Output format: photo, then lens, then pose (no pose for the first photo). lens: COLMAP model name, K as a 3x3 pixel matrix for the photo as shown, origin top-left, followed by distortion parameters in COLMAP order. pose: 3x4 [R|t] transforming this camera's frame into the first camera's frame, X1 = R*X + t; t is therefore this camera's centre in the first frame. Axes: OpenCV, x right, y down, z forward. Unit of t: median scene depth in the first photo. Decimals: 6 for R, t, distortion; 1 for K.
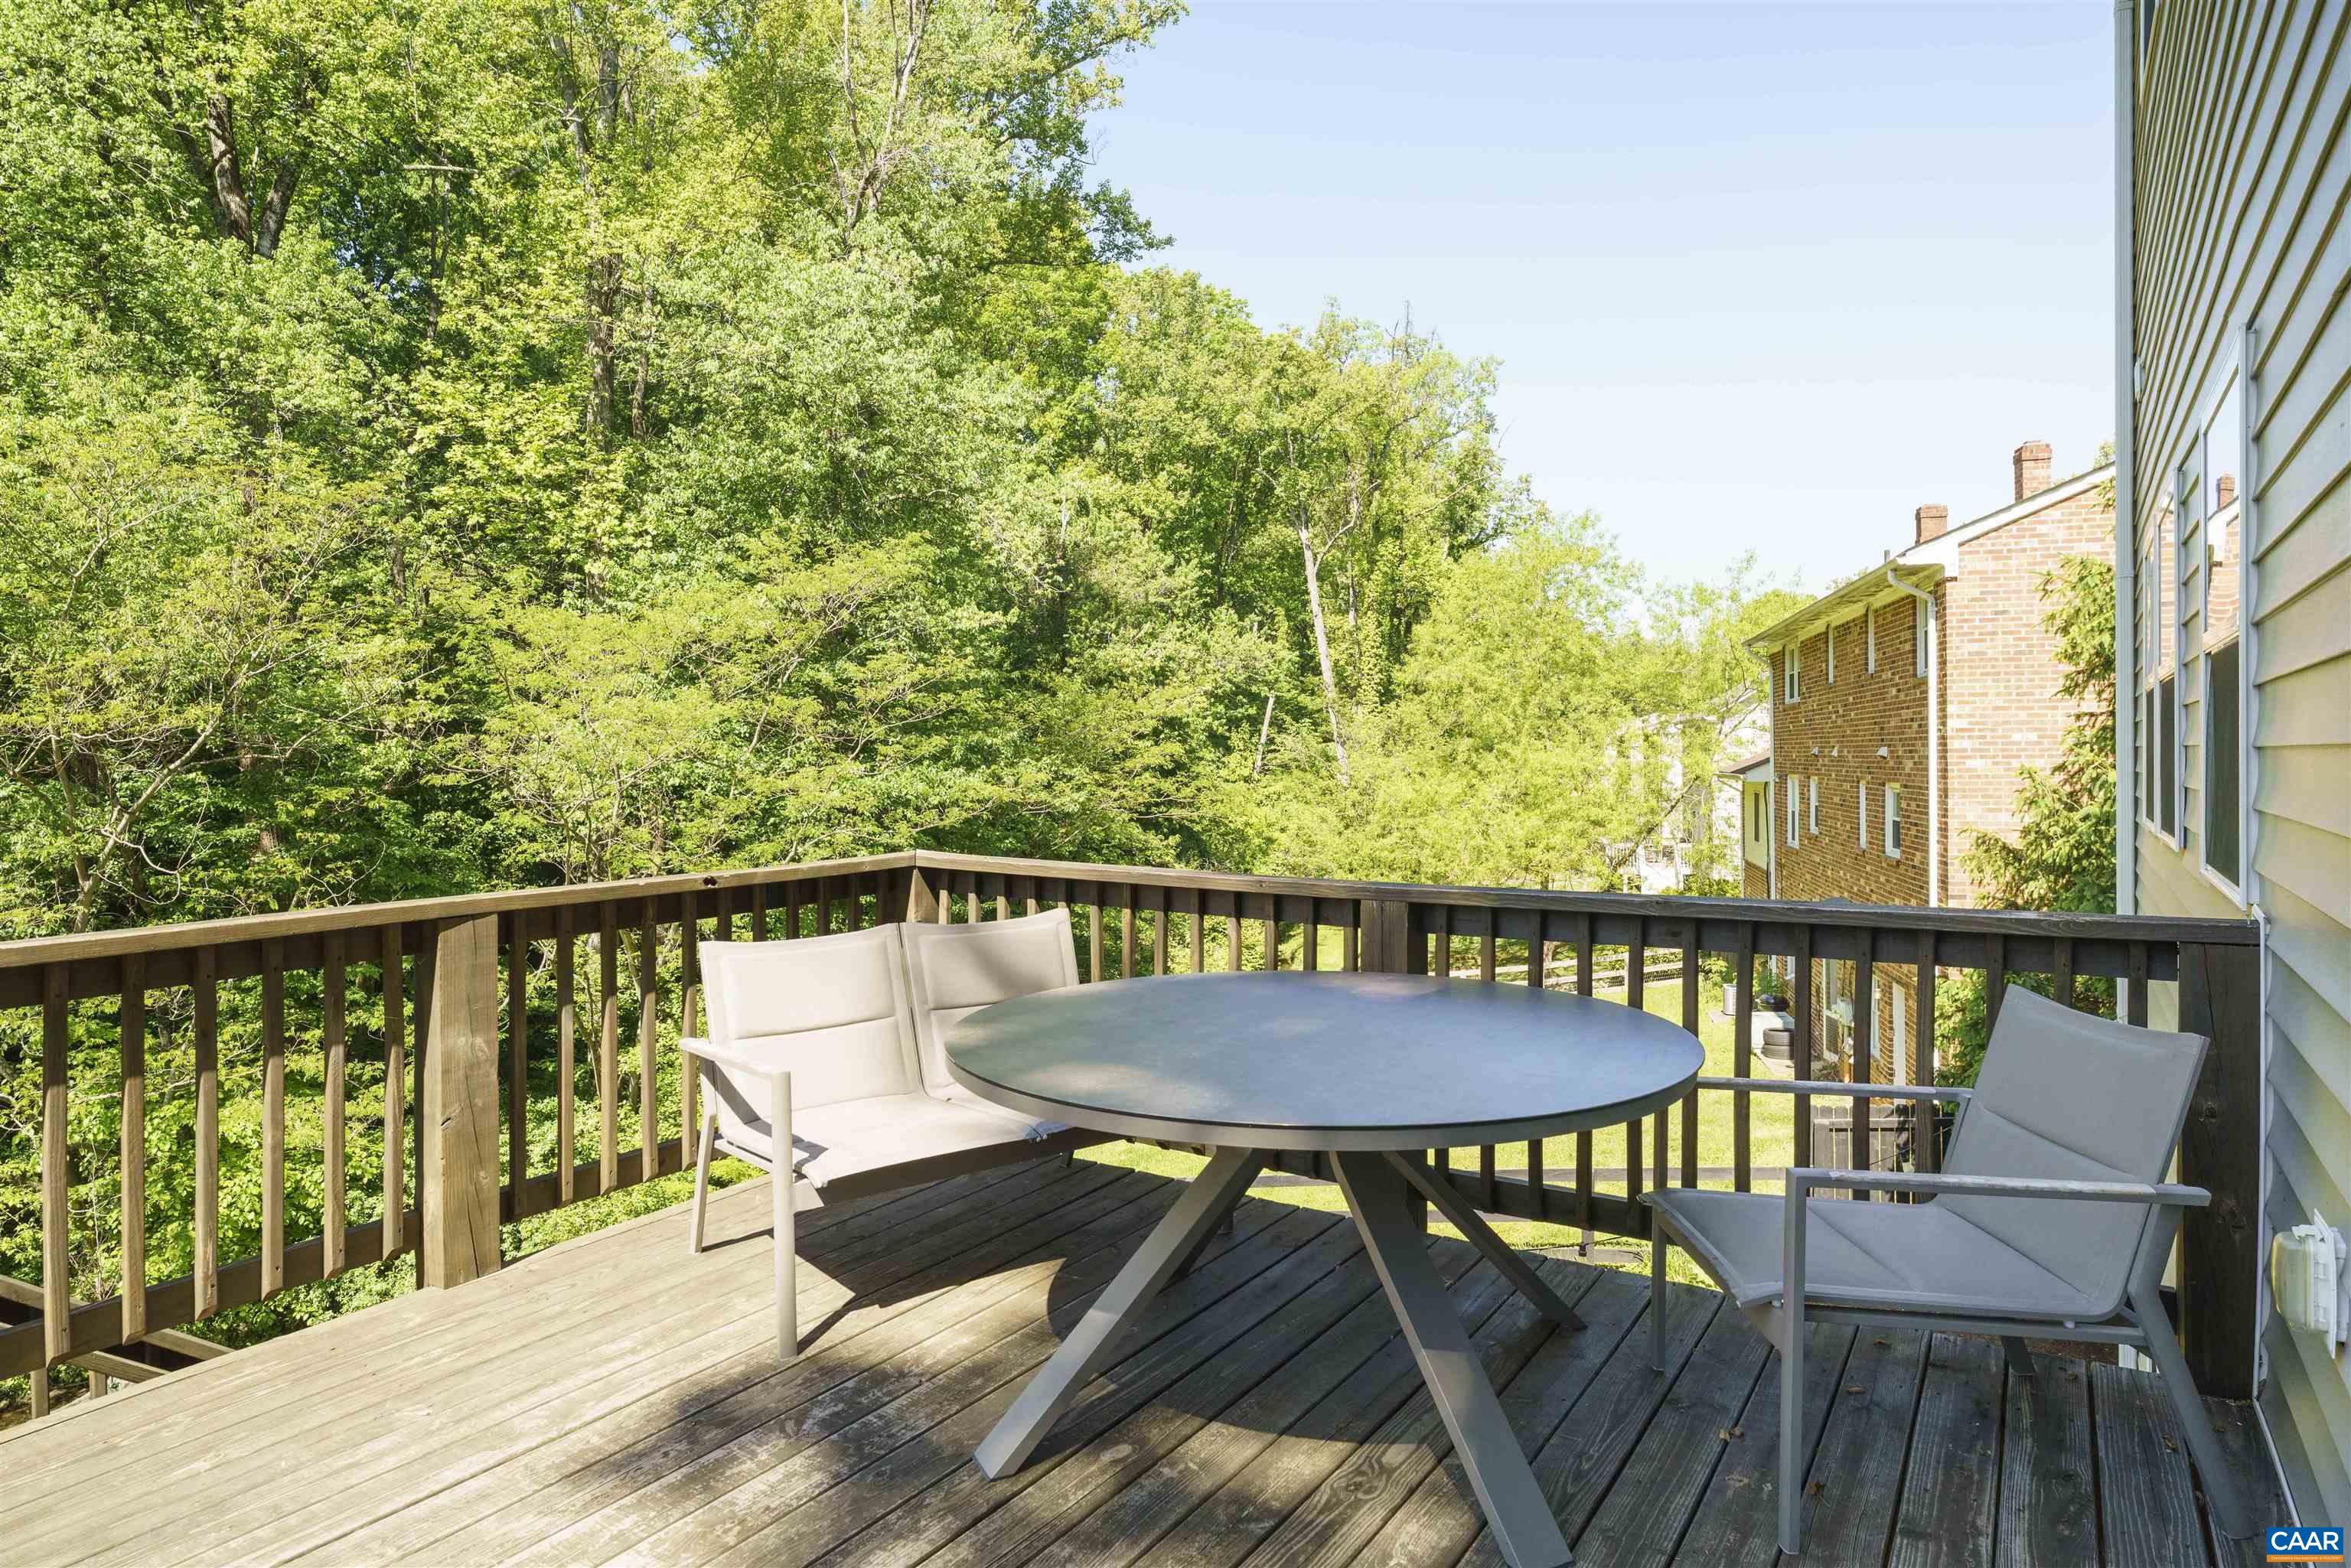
lens RADIAL K [[1348.7, 0, 1184.4], [0, 1348.7, 785.9], [0, 0, 1]] dist [-0.002363, 0.001780]
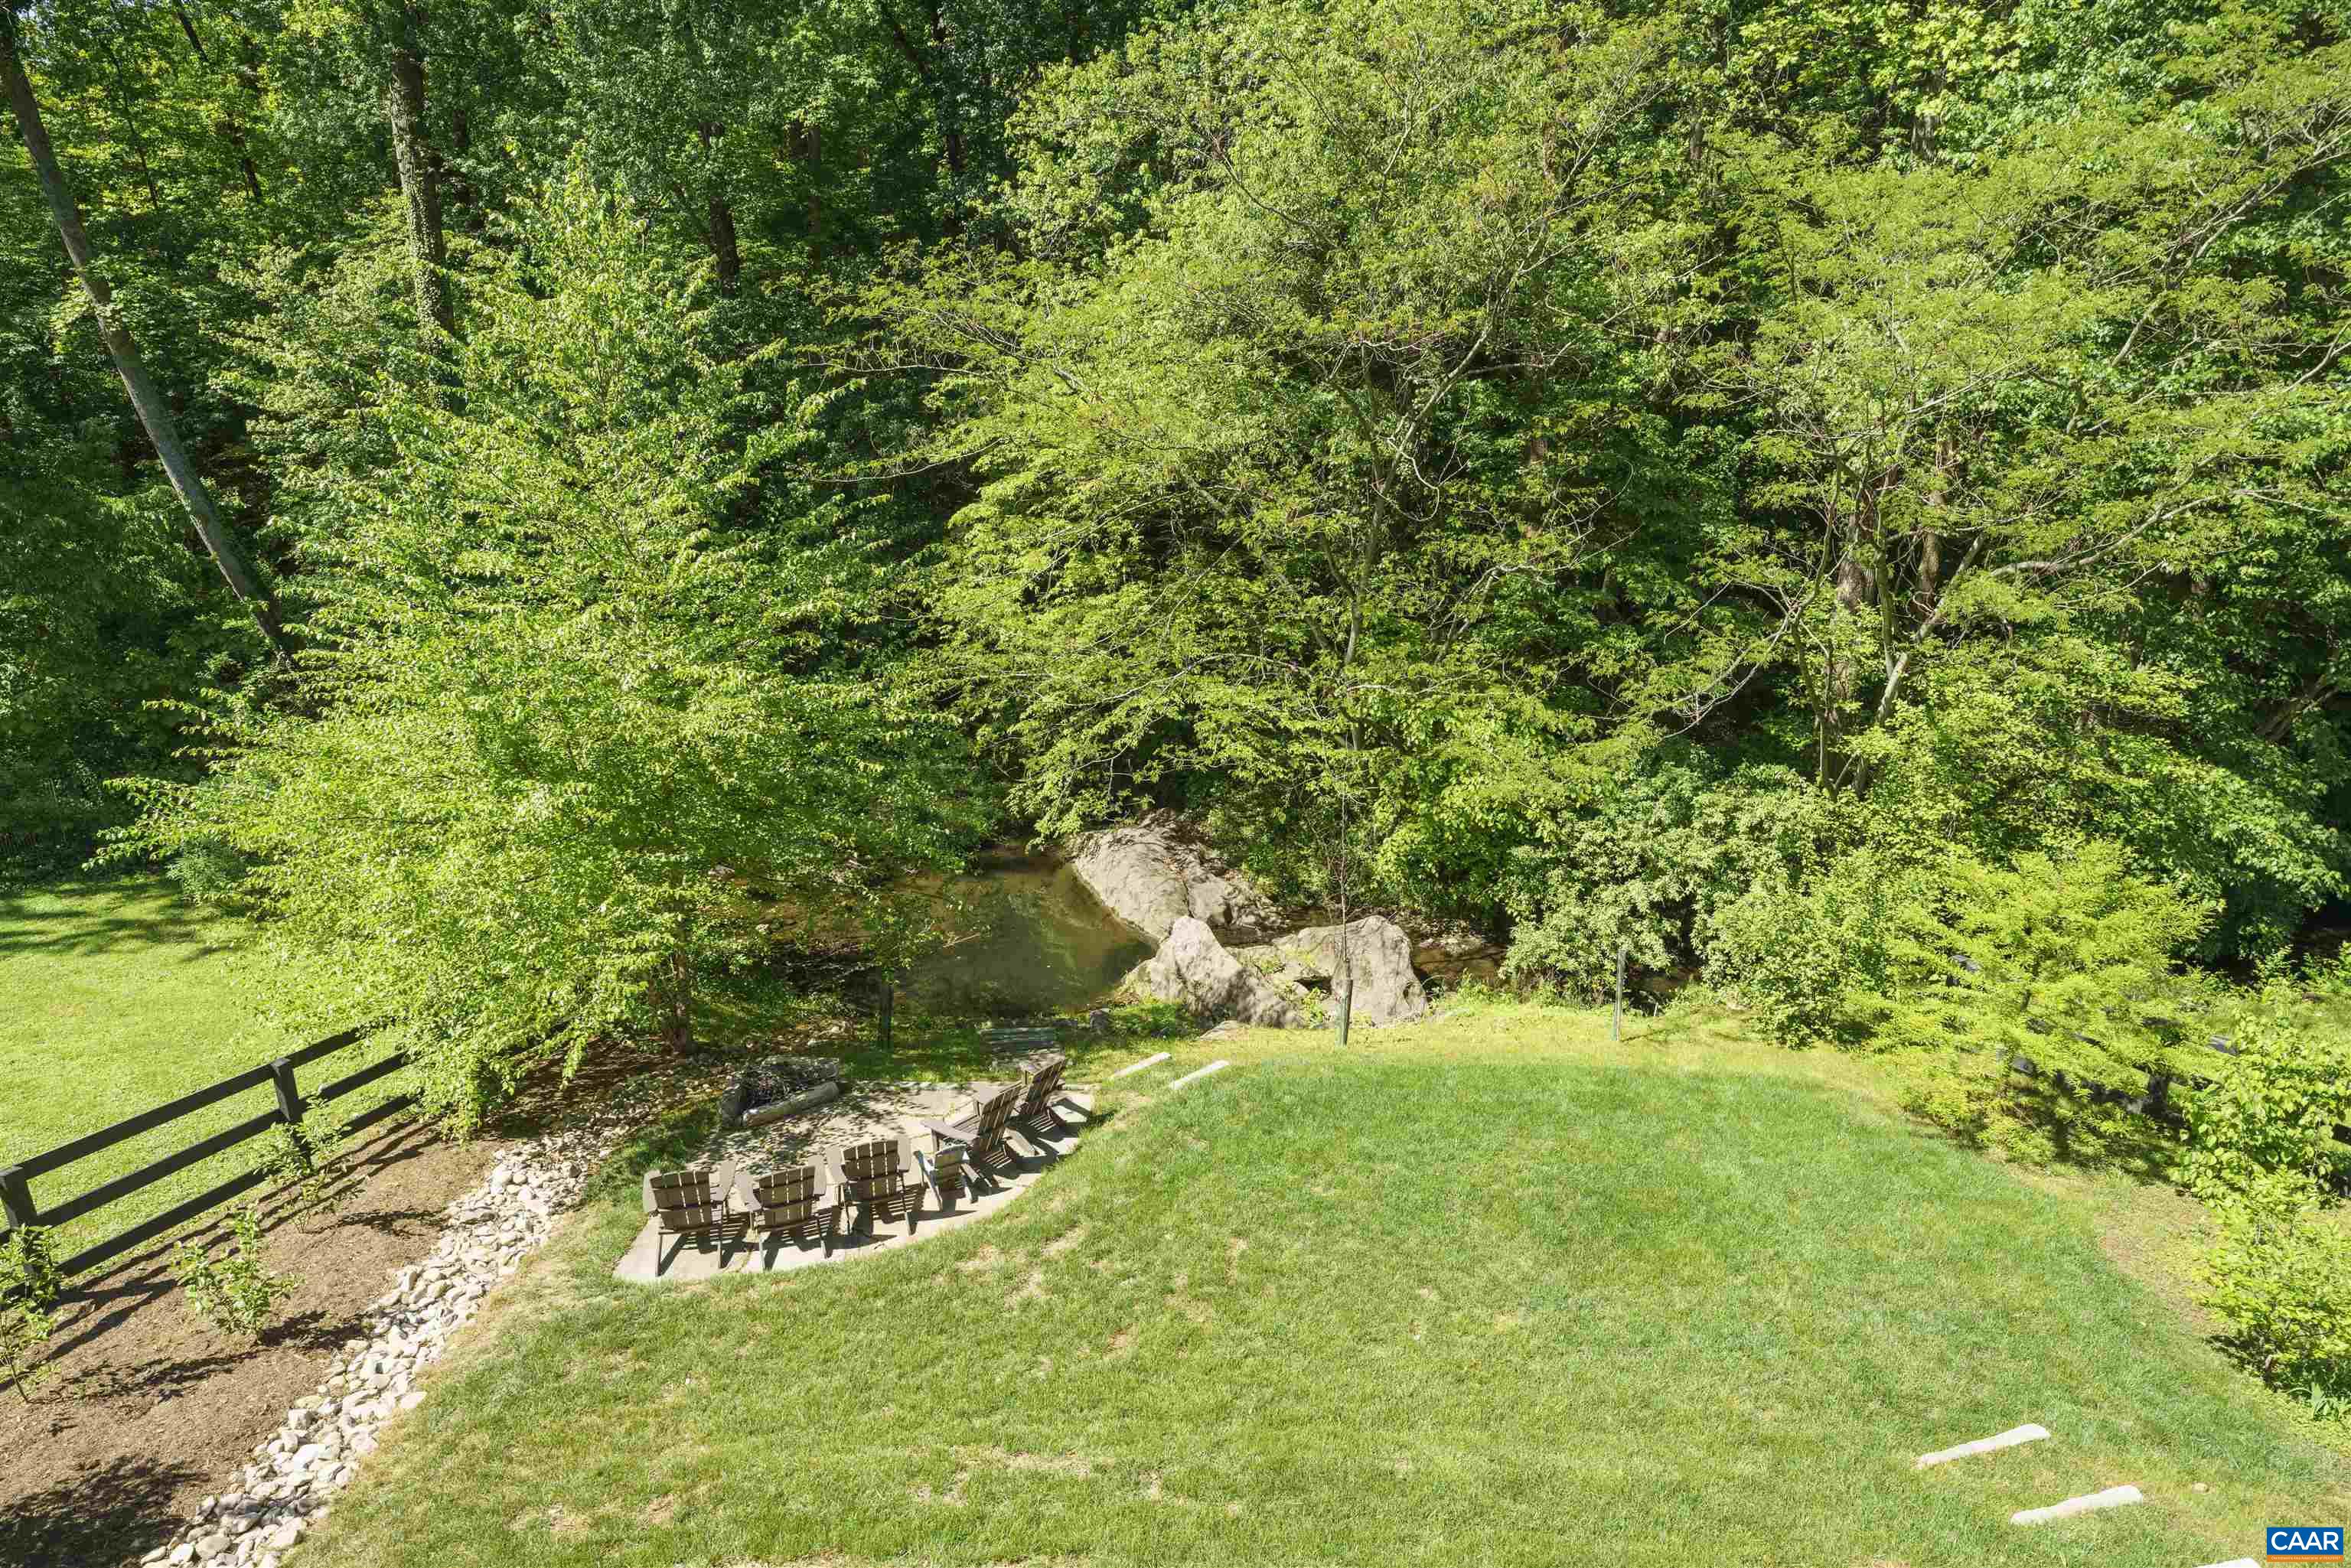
lens RADIAL K [[1348.7, 0, 1184.4], [0, 1348.7, 785.9], [0, 0, 1]] dist [-0.002363, 0.001780]
pose [[0.647867, 0.239381, -0.723163, -0.075523], [-0.026050, 0.955747, 0.293033, -0.009277], [0.761308, -0.171008, 0.625433, 0.153501]]
